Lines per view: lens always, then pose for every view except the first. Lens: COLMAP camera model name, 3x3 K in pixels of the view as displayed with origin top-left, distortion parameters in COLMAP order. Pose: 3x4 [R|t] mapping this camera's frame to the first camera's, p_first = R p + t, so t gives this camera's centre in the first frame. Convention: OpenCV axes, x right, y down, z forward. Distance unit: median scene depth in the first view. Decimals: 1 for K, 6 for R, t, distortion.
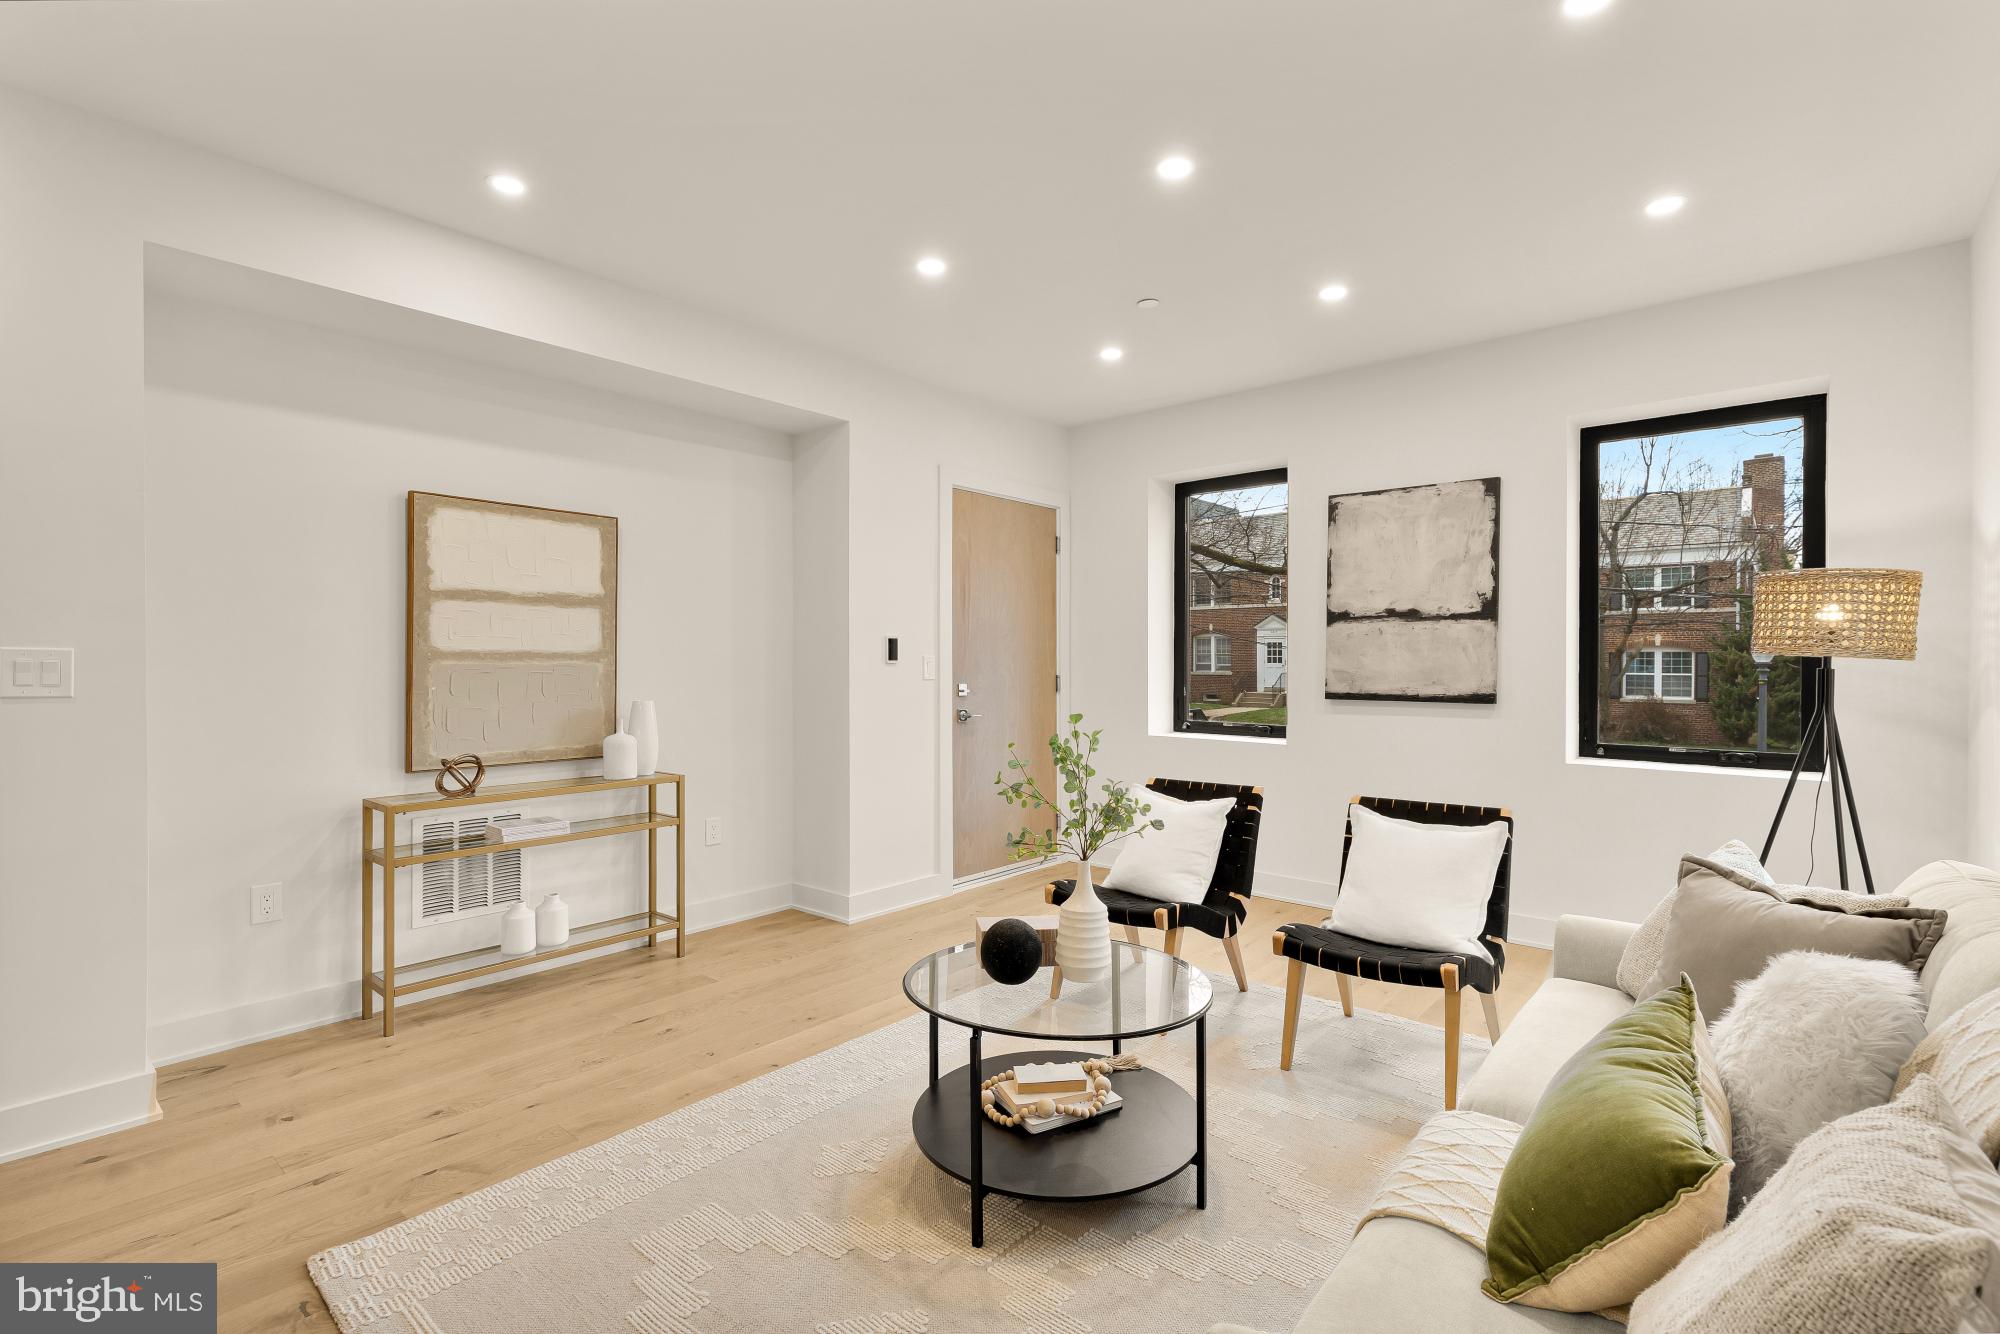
lens RADIAL K [[899.9, 0, 1003.0], [0, 899.9, 665.3], [0, 0, 1]] dist [0.016857, 0.000070]
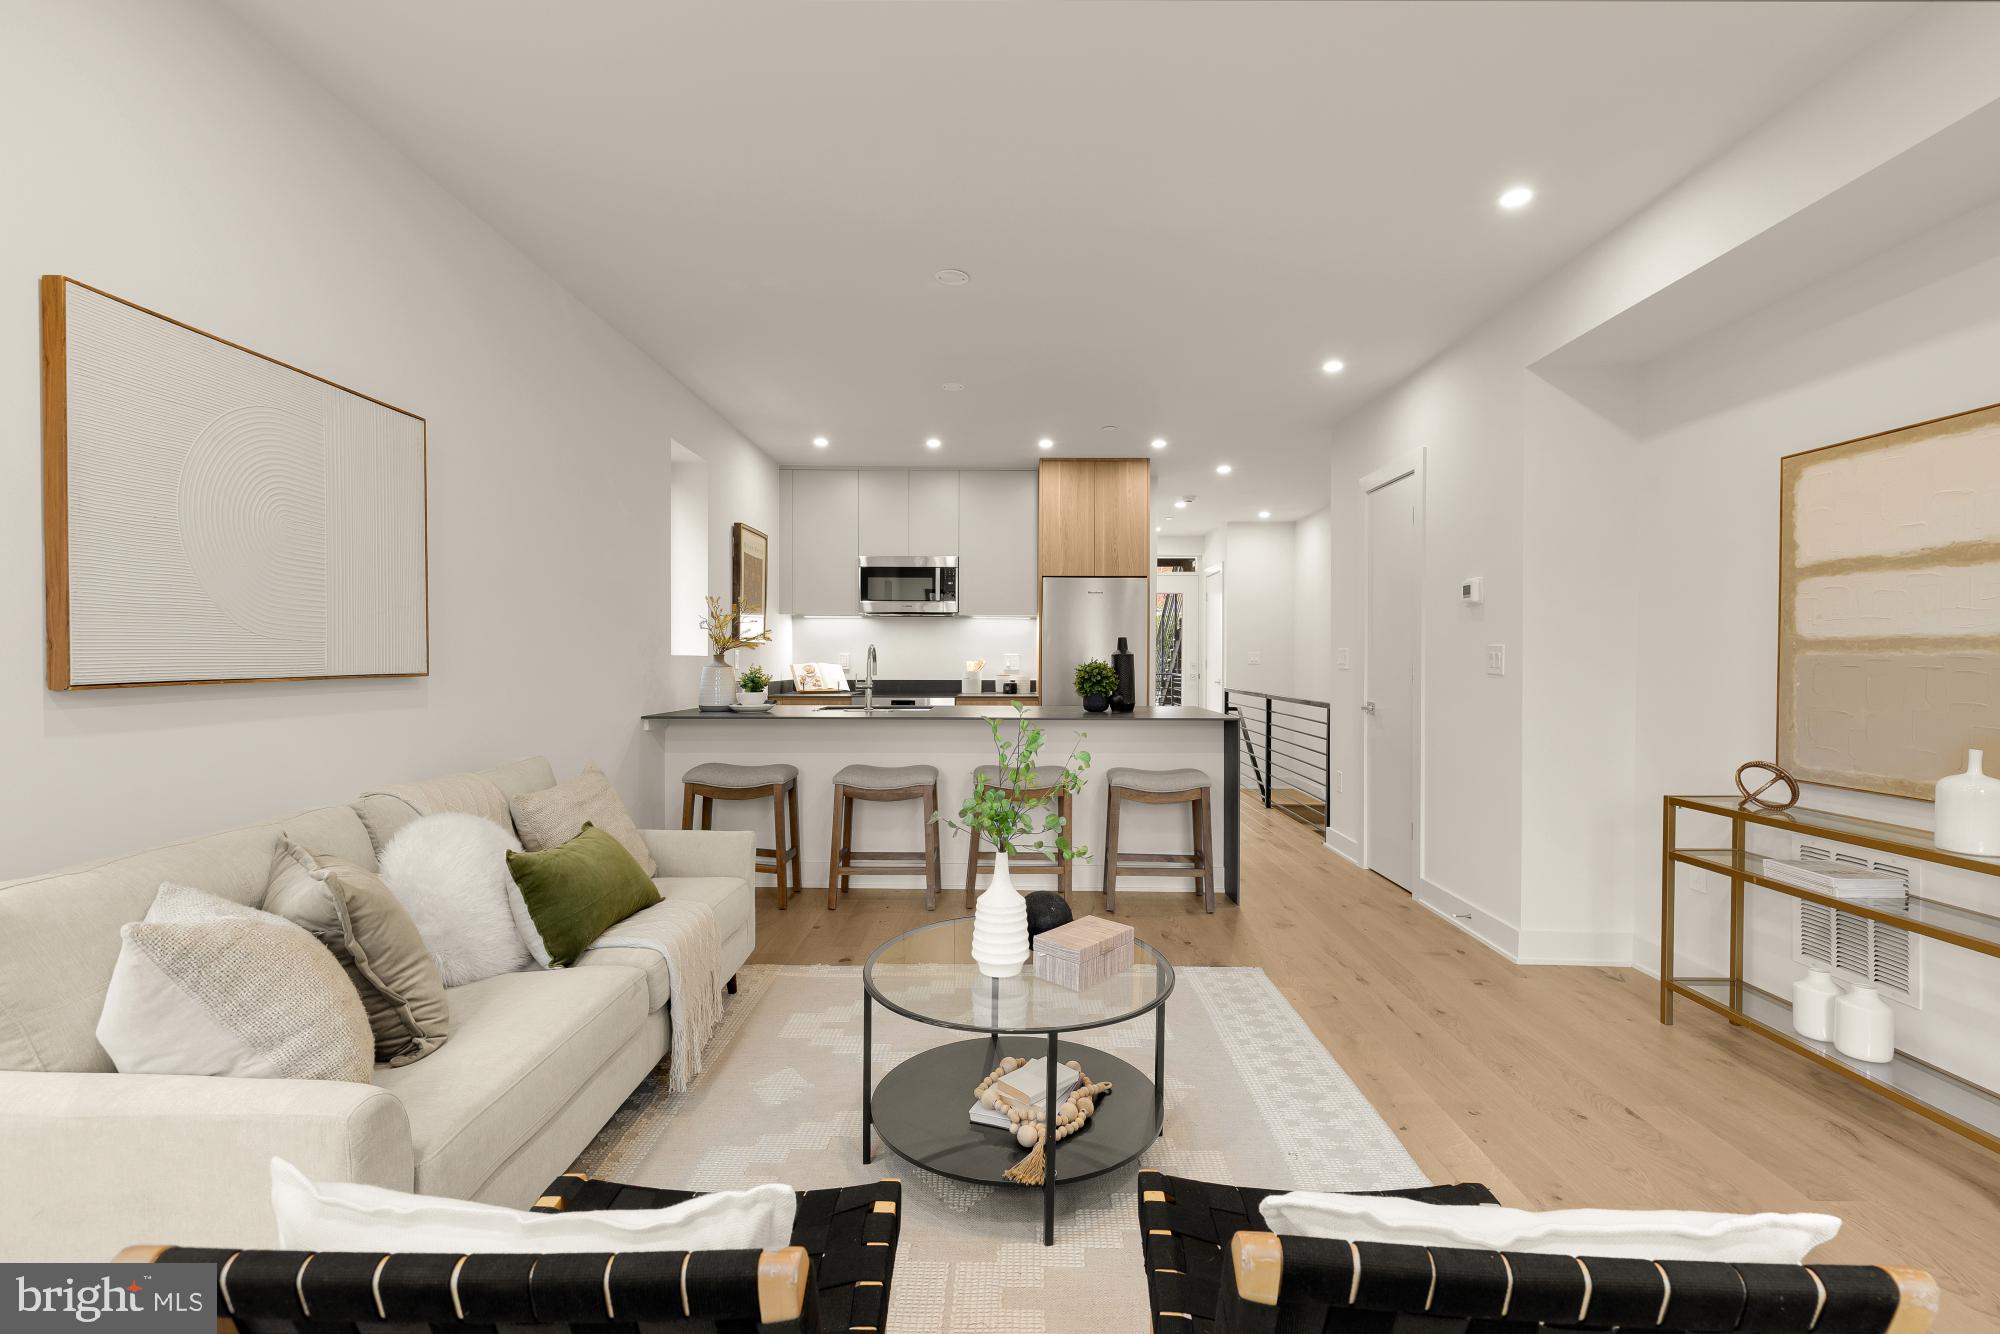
lens RADIAL K [[899.9, 0, 998.1], [0, 899.9, 664.1], [0, 0, 1]] dist [0.016857, 0.000070]
pose [[-0.759407, 0.004745, -0.650599, 0.491254], [-0.004260, 0.999916, 0.012265, -0.000279], [0.650602, 0.012086, -0.759323, 1.164711]]
